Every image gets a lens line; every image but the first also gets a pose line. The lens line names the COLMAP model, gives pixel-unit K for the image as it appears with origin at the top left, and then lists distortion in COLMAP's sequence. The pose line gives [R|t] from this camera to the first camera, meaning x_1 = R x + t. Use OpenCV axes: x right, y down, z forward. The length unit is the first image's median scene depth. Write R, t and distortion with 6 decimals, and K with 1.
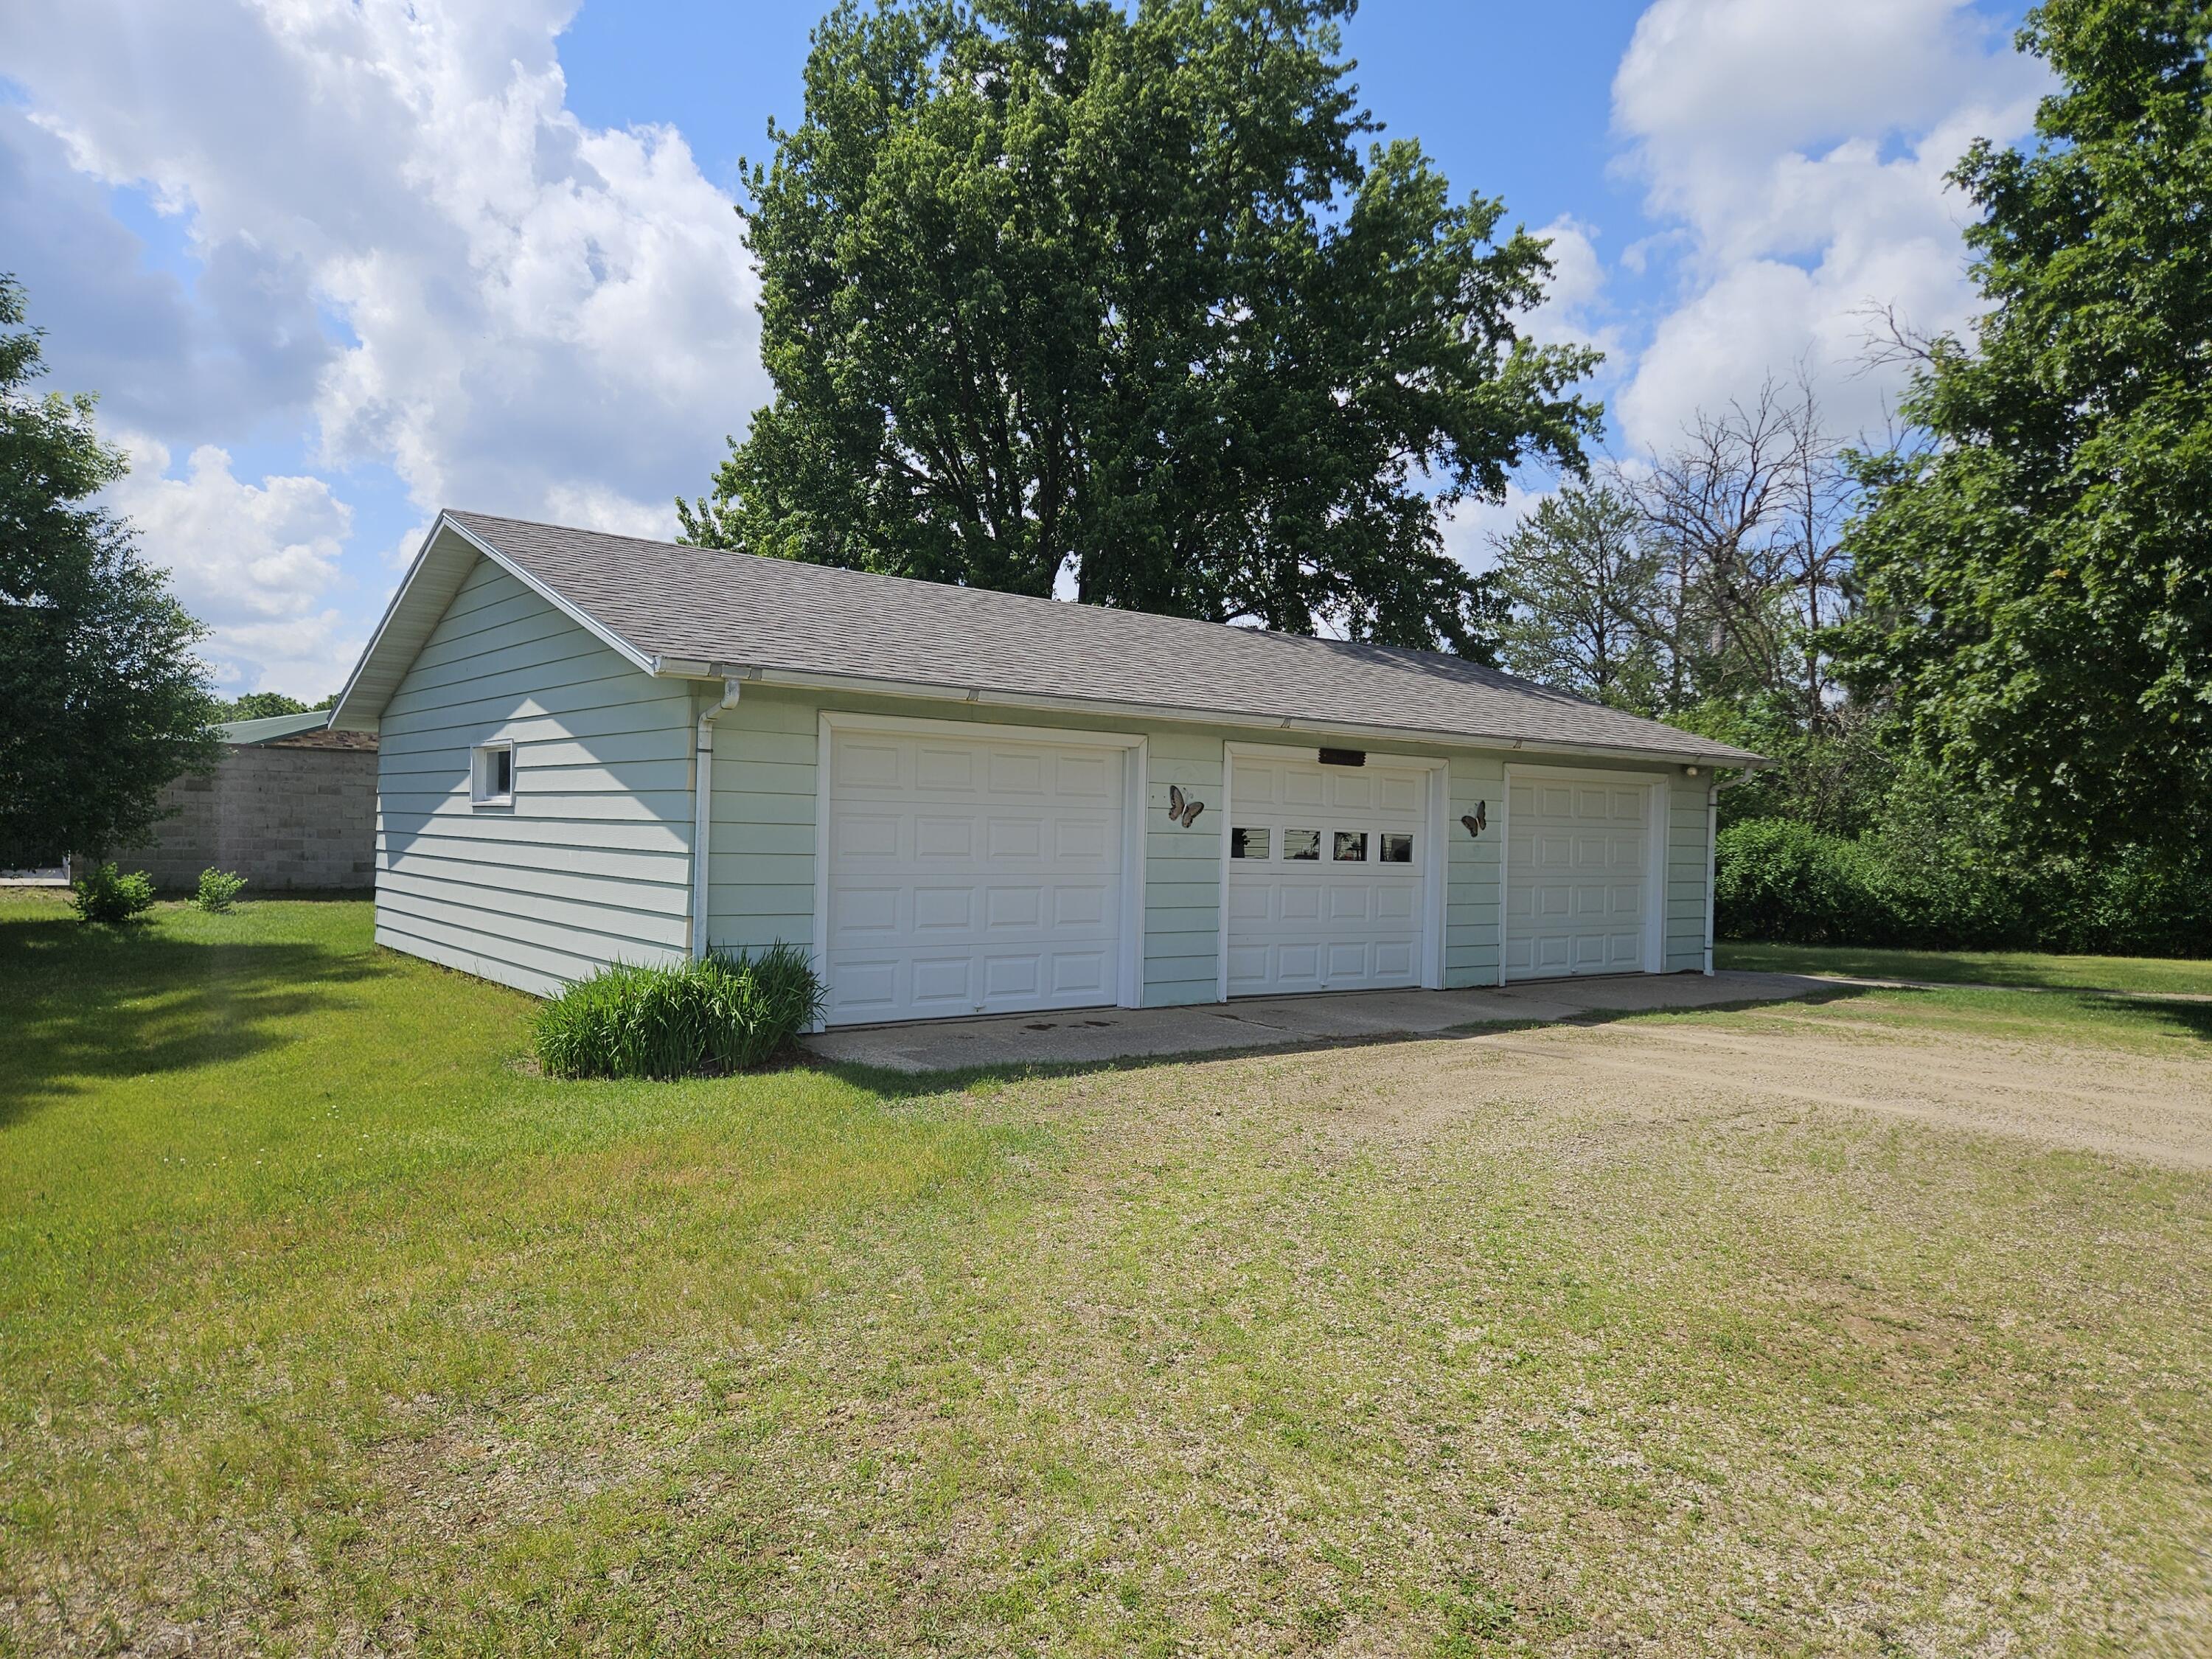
lens RADIAL K [[1468.6, 0, 1098.1], [0, 1468.6, 835.2], [0, 0, 1]] dist [0.074872, -0.065552]
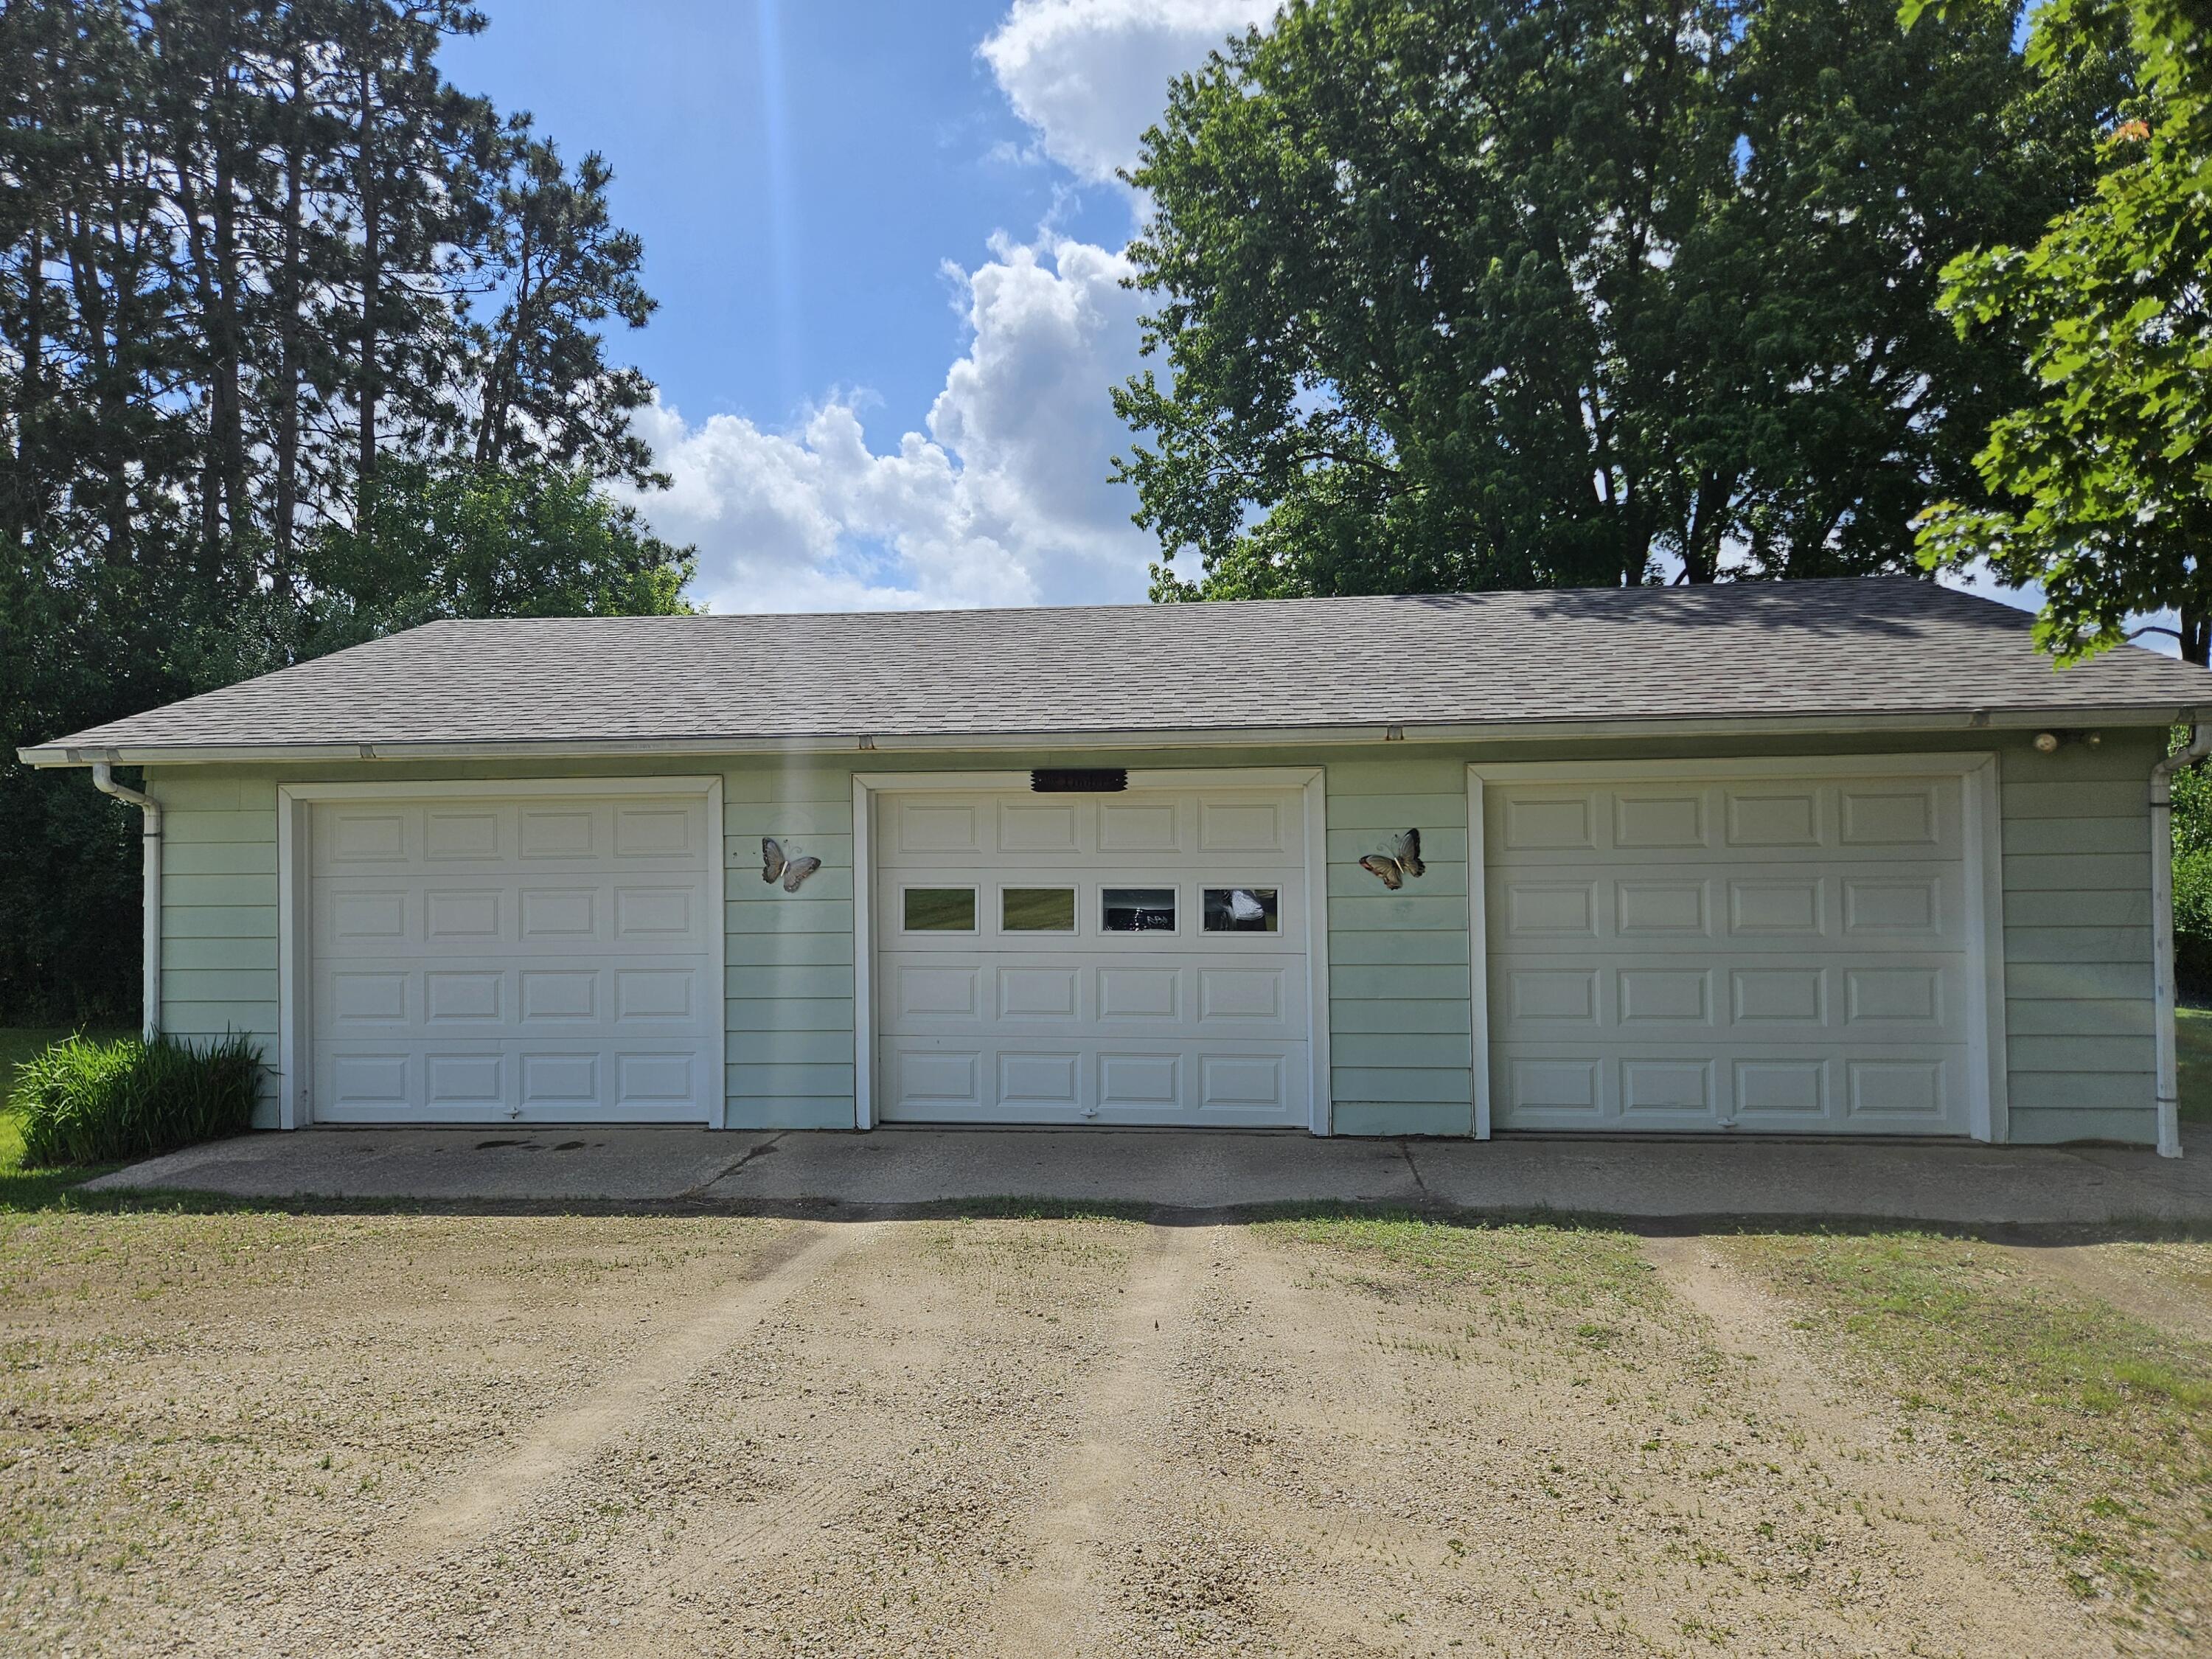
lens RADIAL K [[1468.6, 0, 1098.1], [0, 1468.6, 835.2], [0, 0, 1]] dist [0.074872, -0.065552]
pose [[0.726840, -0.061594, -0.684039, 0.636514], [0.025272, 0.997695, -0.062983, 0.015809], [0.686341, 0.028492, 0.726721, 0.507363]]
